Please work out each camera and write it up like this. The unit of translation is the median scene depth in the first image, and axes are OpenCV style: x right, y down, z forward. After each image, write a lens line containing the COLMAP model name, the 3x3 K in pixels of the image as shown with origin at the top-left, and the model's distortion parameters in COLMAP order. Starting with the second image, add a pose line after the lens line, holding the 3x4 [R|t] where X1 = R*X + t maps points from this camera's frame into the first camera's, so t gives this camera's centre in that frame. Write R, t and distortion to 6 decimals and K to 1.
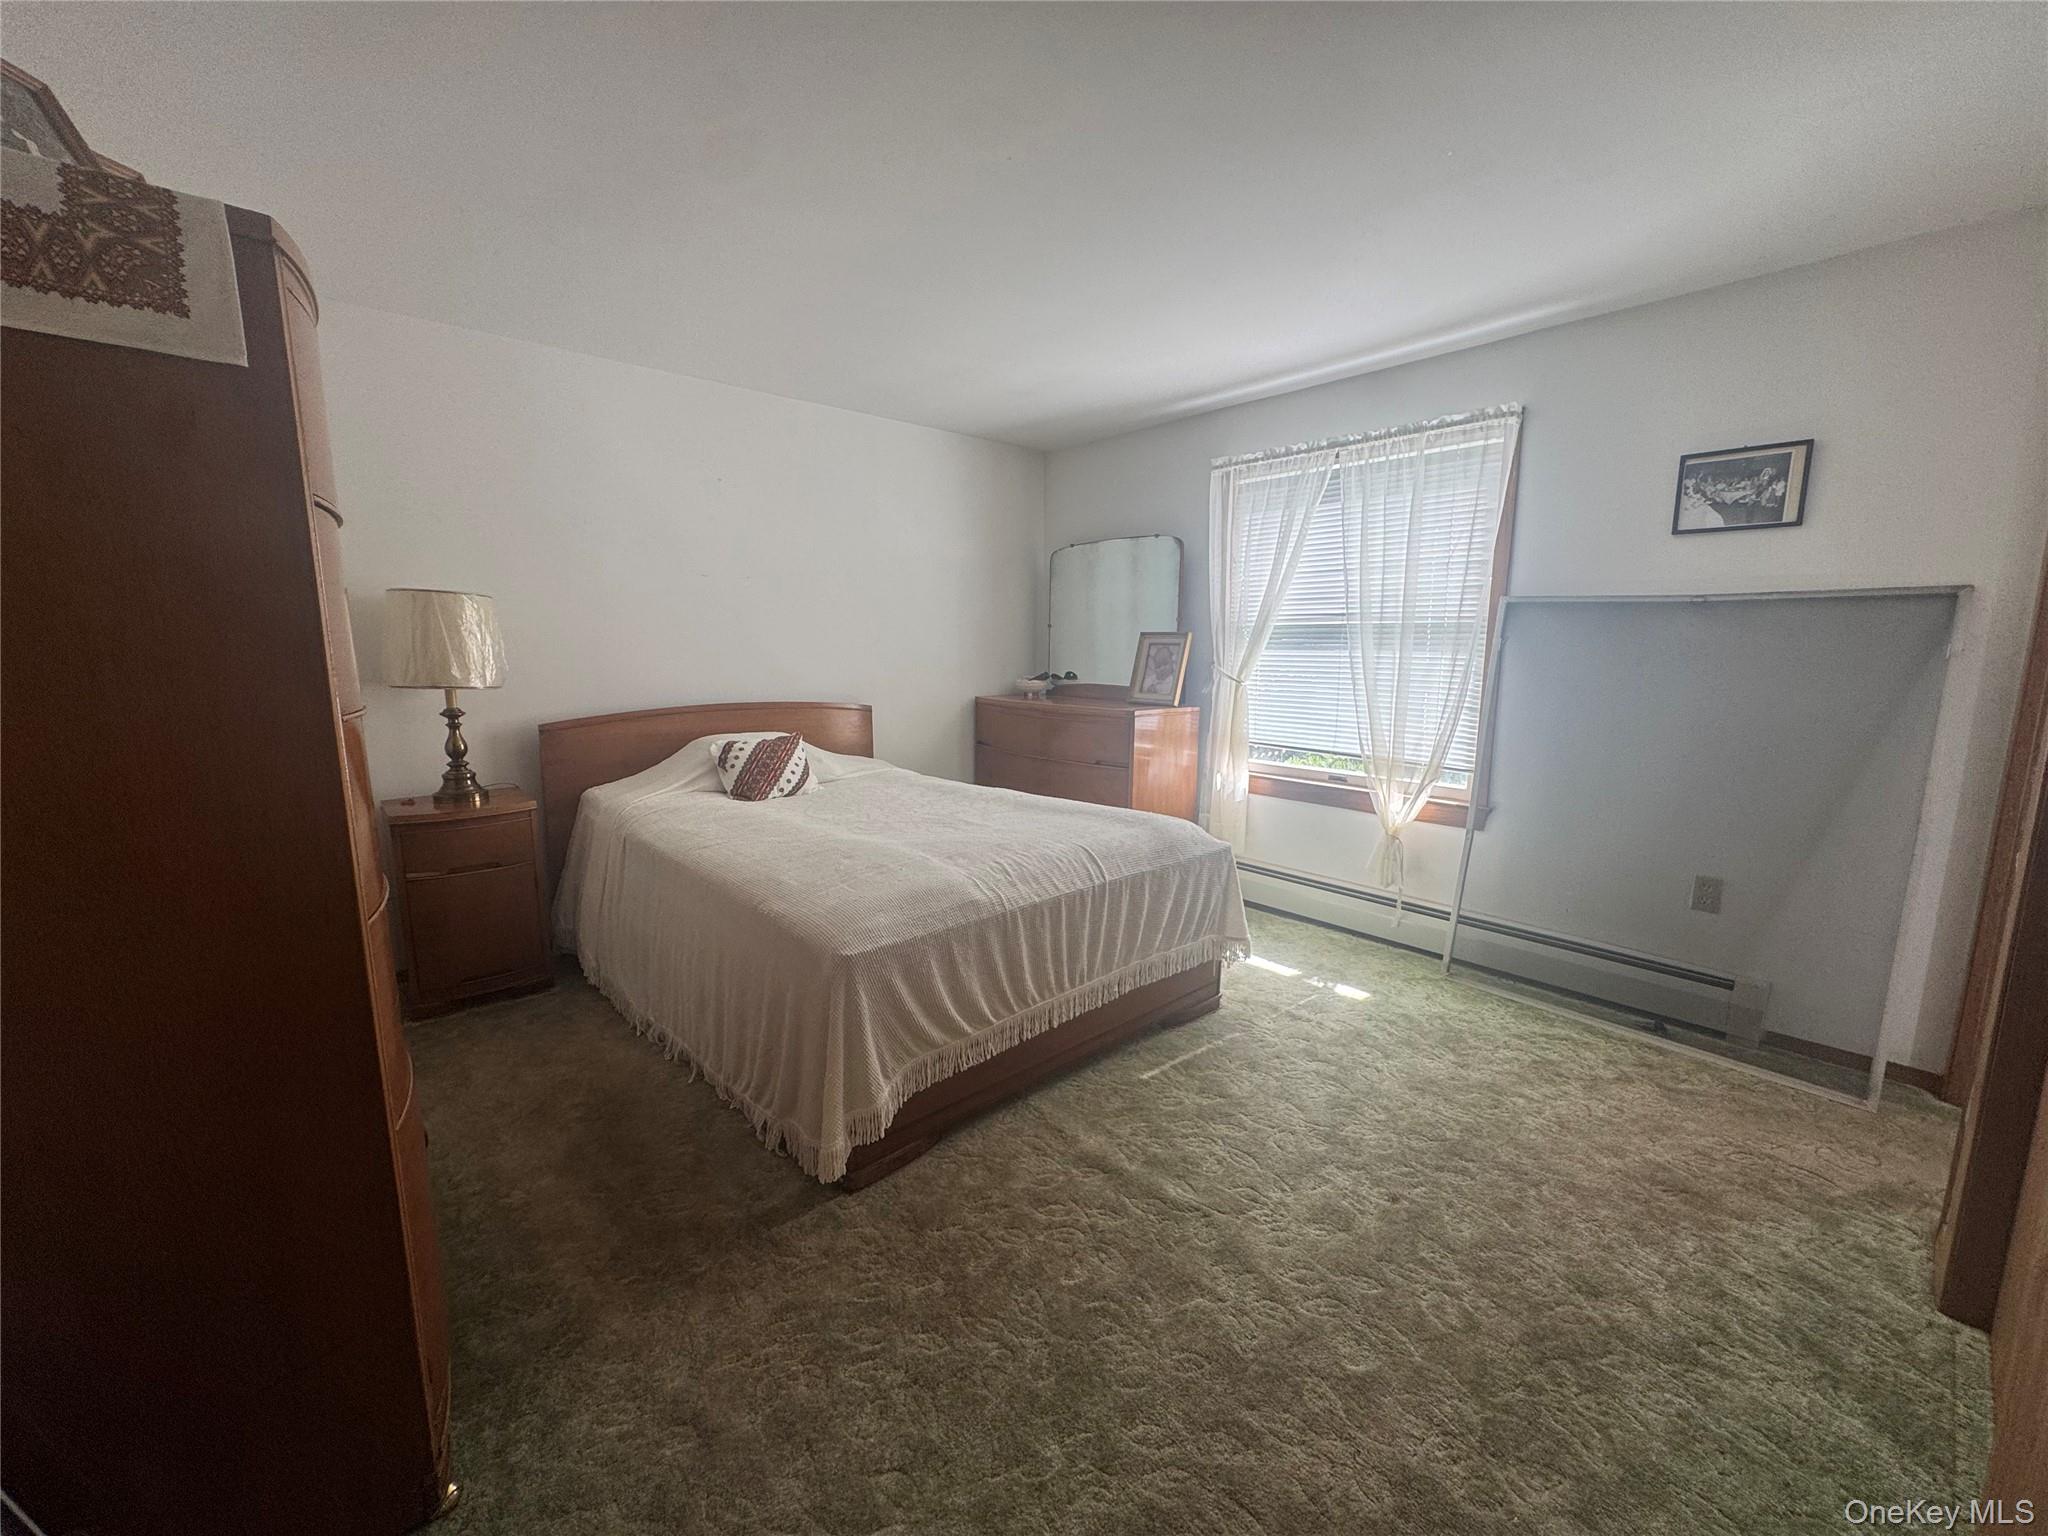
lens RADIAL K [[811.7, 0, 1021.1], [0, 811.7, 738.7], [0, 0, 1]] dist [-0.000829, 0.000097]
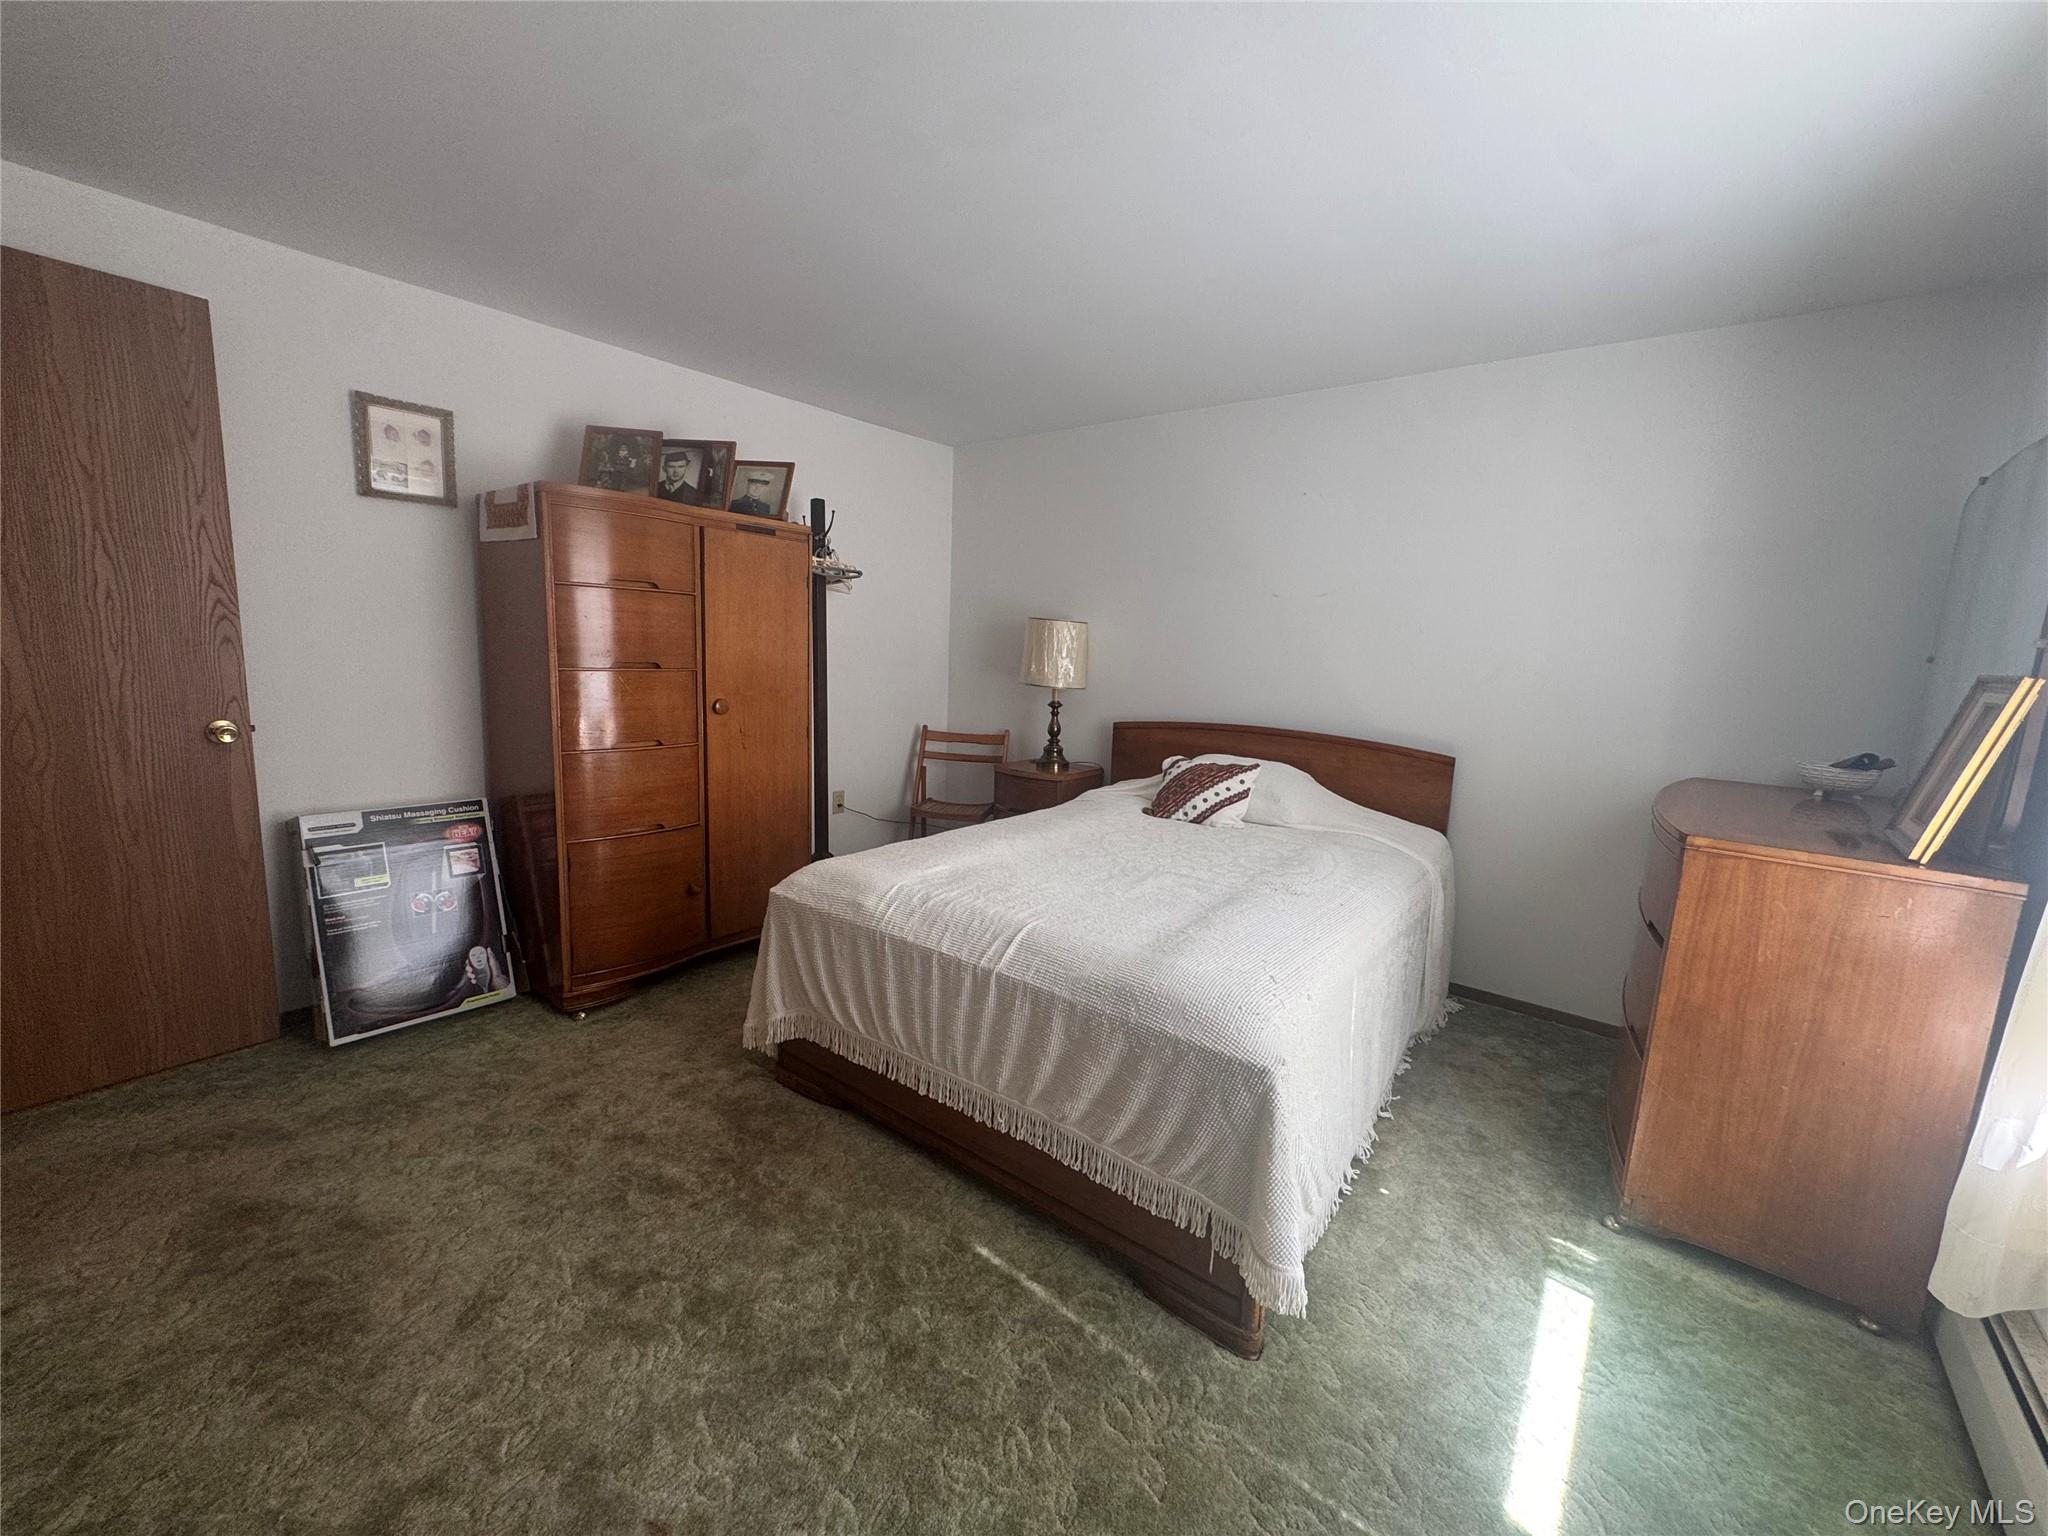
lens RADIAL K [[817.7, 0, 1026.1], [0, 817.7, 766.3], [0, 0, 1]] dist [-0.003278, 0.000546]
pose [[0.168105, 0.145484, -0.974975, 0.744092], [-0.152809, 0.980940, 0.120027, -0.097601], [0.973853, 0.128807, 0.187132, 0.771960]]
